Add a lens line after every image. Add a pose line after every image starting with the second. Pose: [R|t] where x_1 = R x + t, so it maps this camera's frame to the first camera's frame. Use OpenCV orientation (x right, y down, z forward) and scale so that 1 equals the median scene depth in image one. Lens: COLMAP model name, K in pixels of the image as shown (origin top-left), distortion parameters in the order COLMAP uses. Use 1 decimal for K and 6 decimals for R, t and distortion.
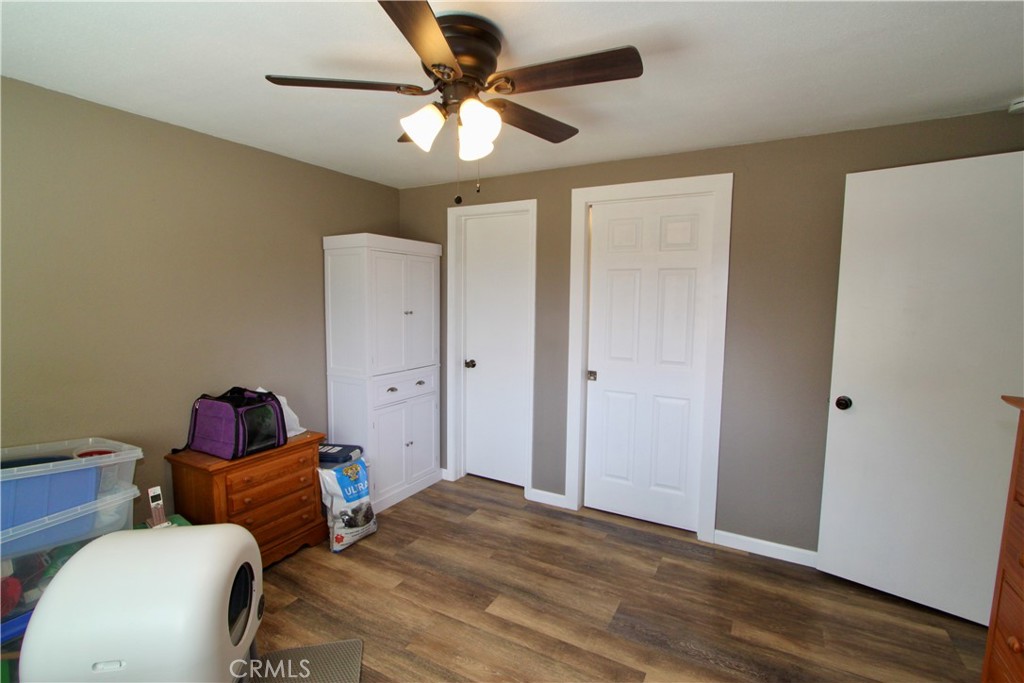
lens RADIAL K [[493.1, 0, 492.0], [0, 493.1, 342.9], [0, 0, 1]] dist [-0.009089, 0.000046]
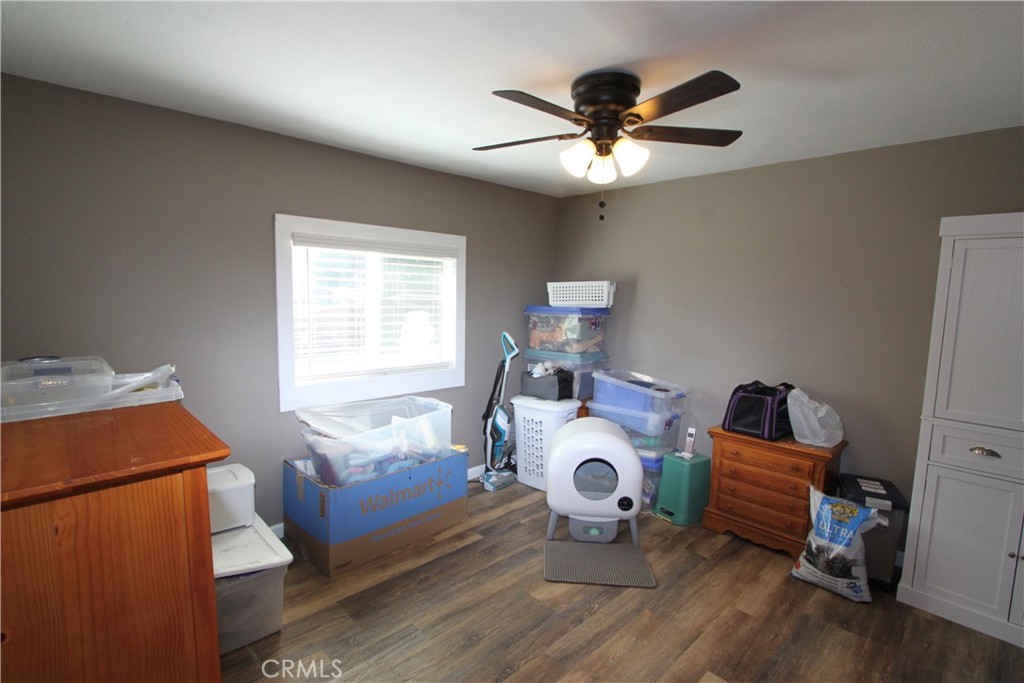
lens RADIAL K [[493.1, 0, 492.0], [0, 493.1, 342.9], [0, 0, 1]] dist [-0.009089, 0.000046]
pose [[-0.312261, 0.090845, -0.945643, 0.769103], [-0.114647, 0.984538, 0.132439, -0.073271], [0.943053, 0.149770, -0.297018, 0.736944]]
